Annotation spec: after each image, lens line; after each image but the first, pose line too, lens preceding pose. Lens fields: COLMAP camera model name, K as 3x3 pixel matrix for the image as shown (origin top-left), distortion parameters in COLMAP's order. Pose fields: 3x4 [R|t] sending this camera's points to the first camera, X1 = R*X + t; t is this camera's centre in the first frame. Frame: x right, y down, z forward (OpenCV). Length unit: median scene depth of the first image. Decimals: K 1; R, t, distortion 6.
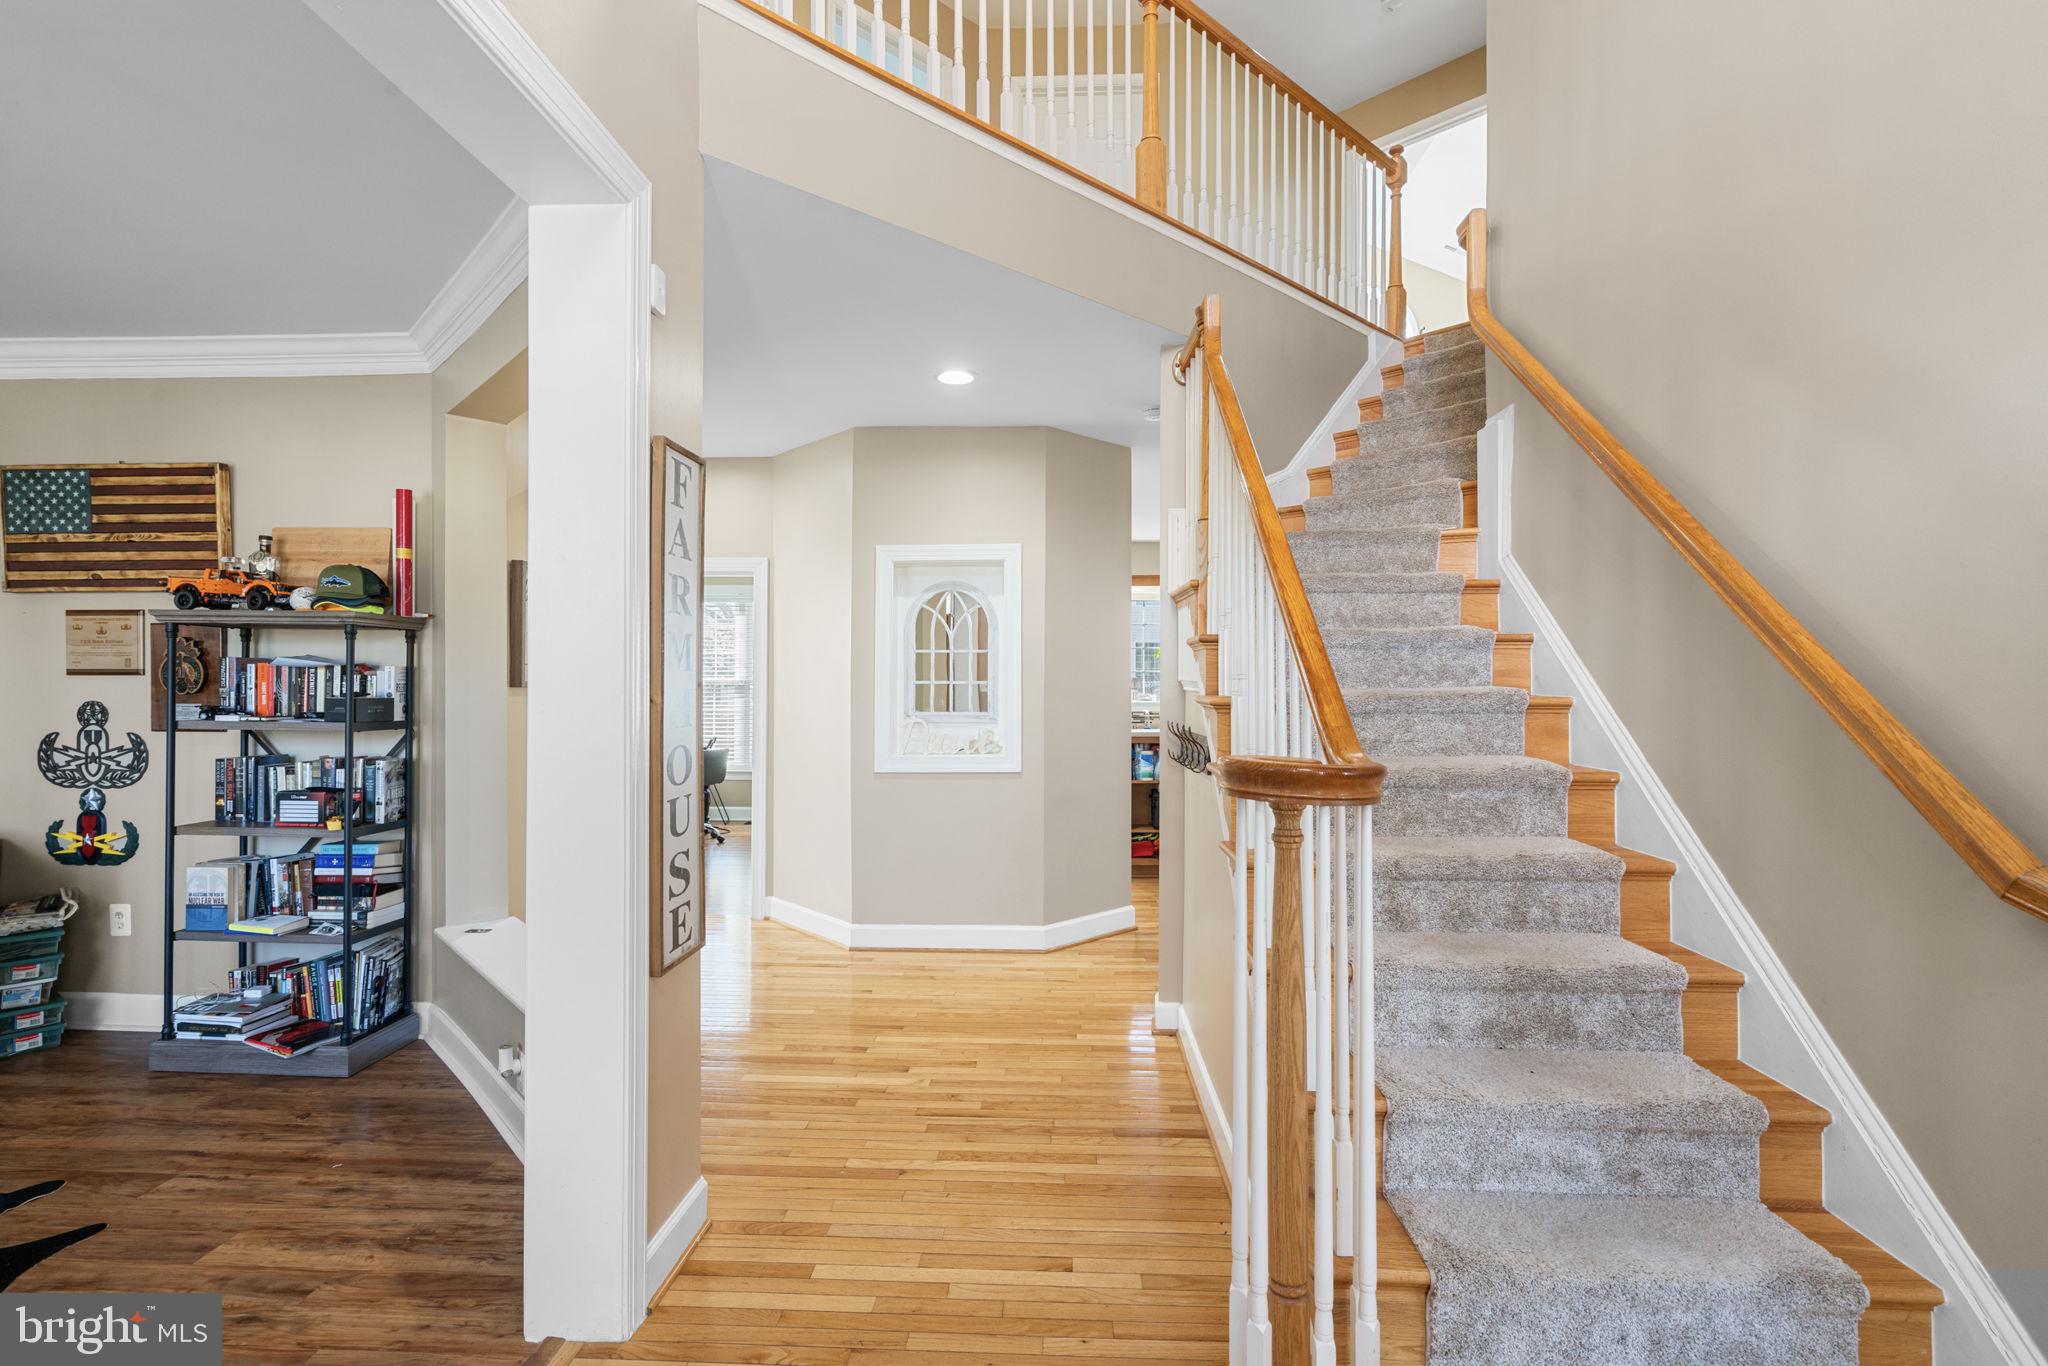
lens RADIAL K [[942.1, 0, 1018.4], [0, 942.1, 683.8], [0, 0, 1]] dist [0.002281, -0.000078]
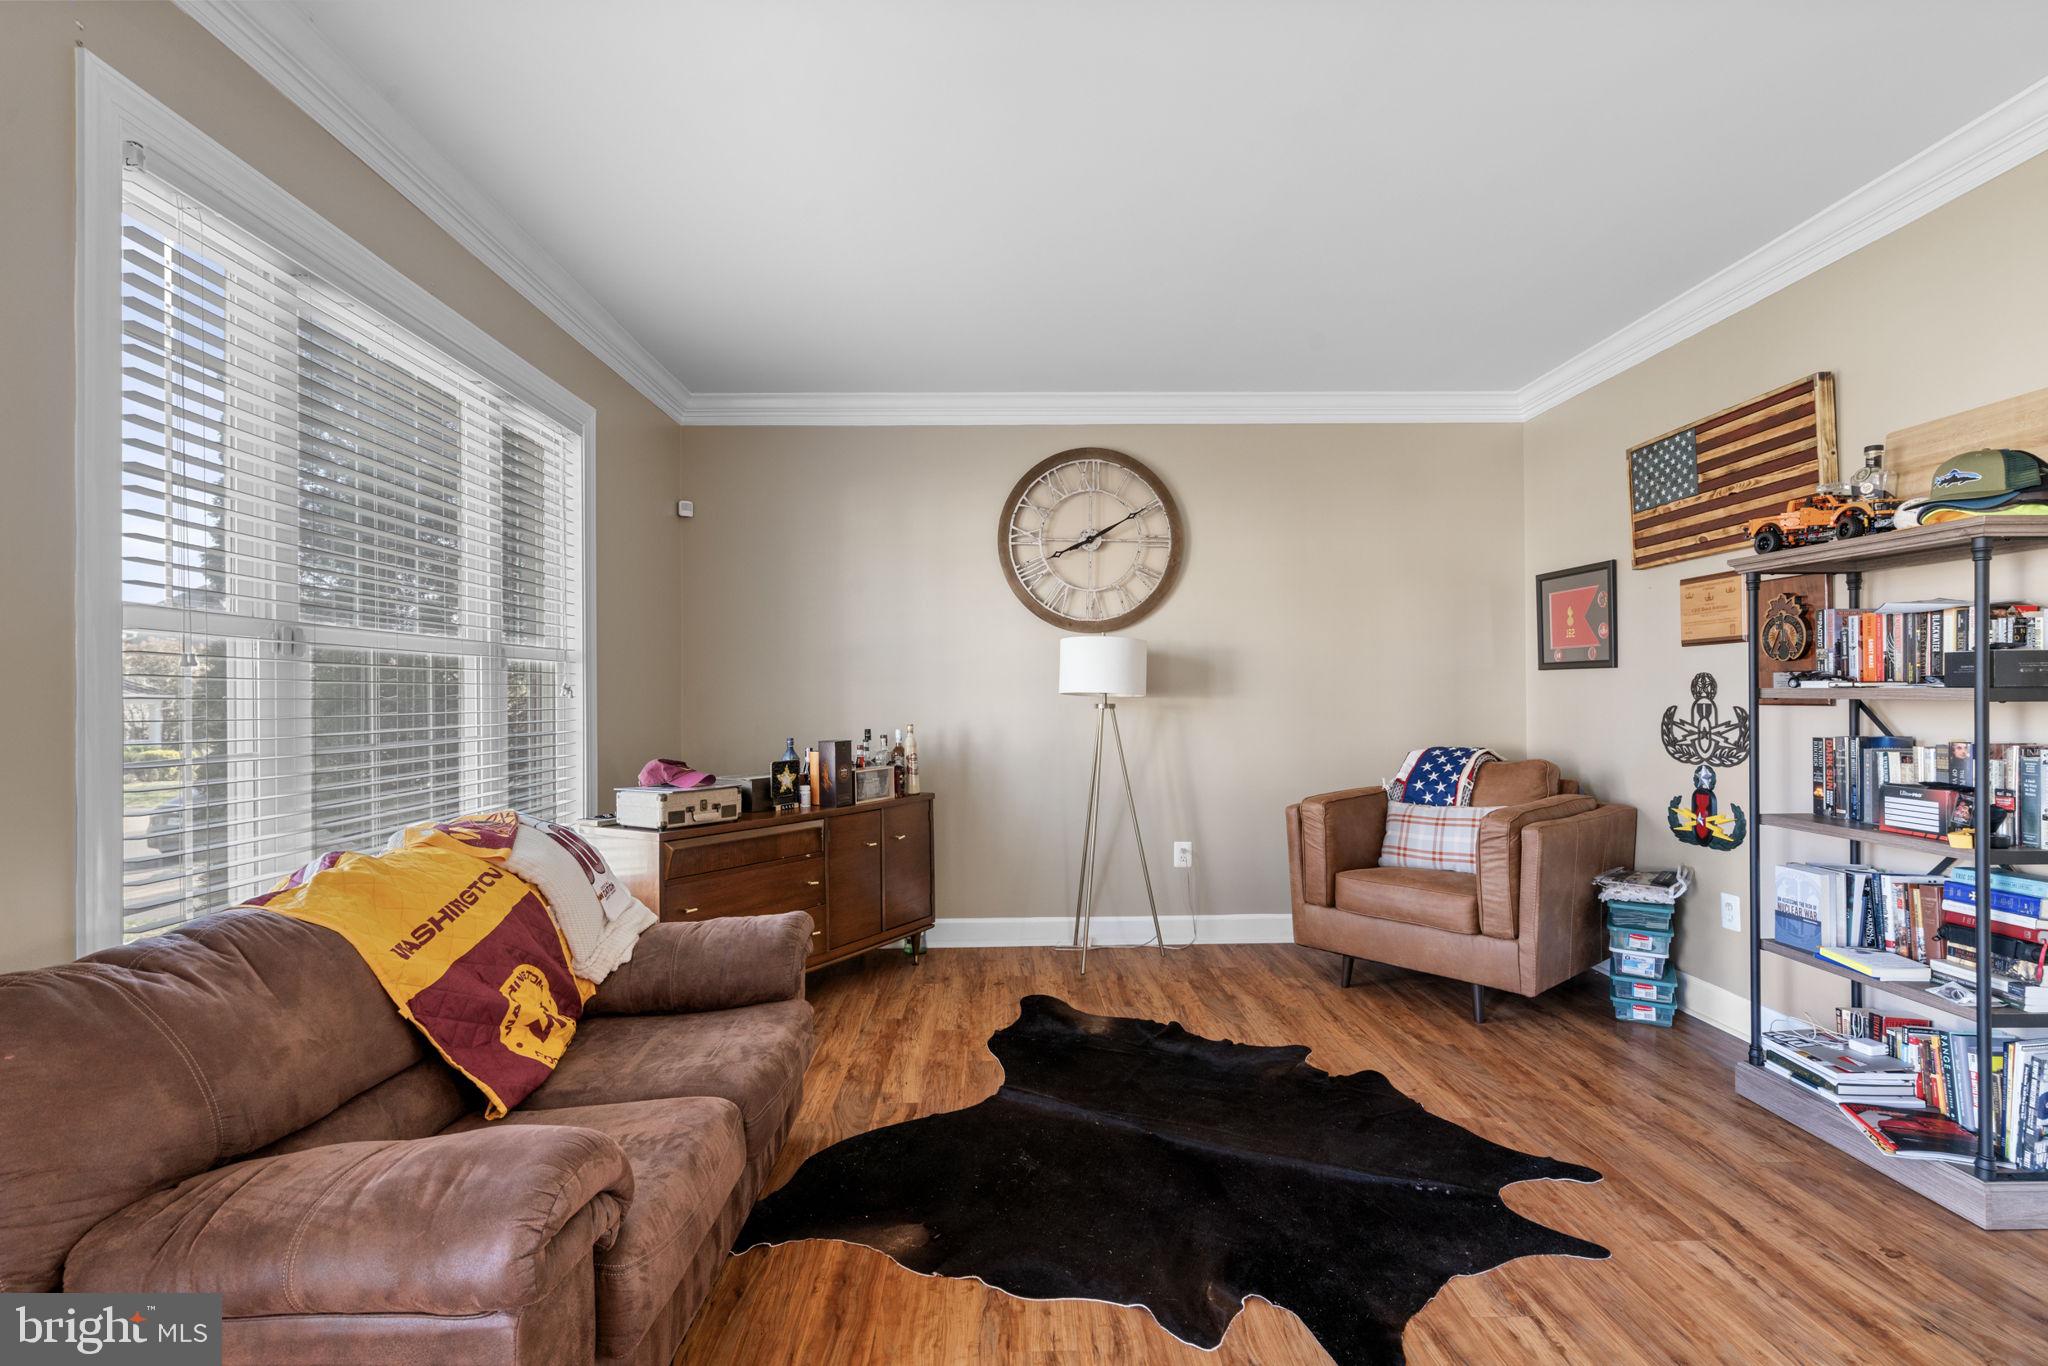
lens RADIAL K [[942.1, 0, 1014.4], [0, 942.1, 690.6], [0, 0, 1]] dist [0.002281, -0.000078]
pose [[0.062746, -0.010442, -0.997975, -0.090440], [0.008800, 0.999912, -0.009909, 0.041936], [0.997991, -0.008160, 0.062832, 0.271102]]
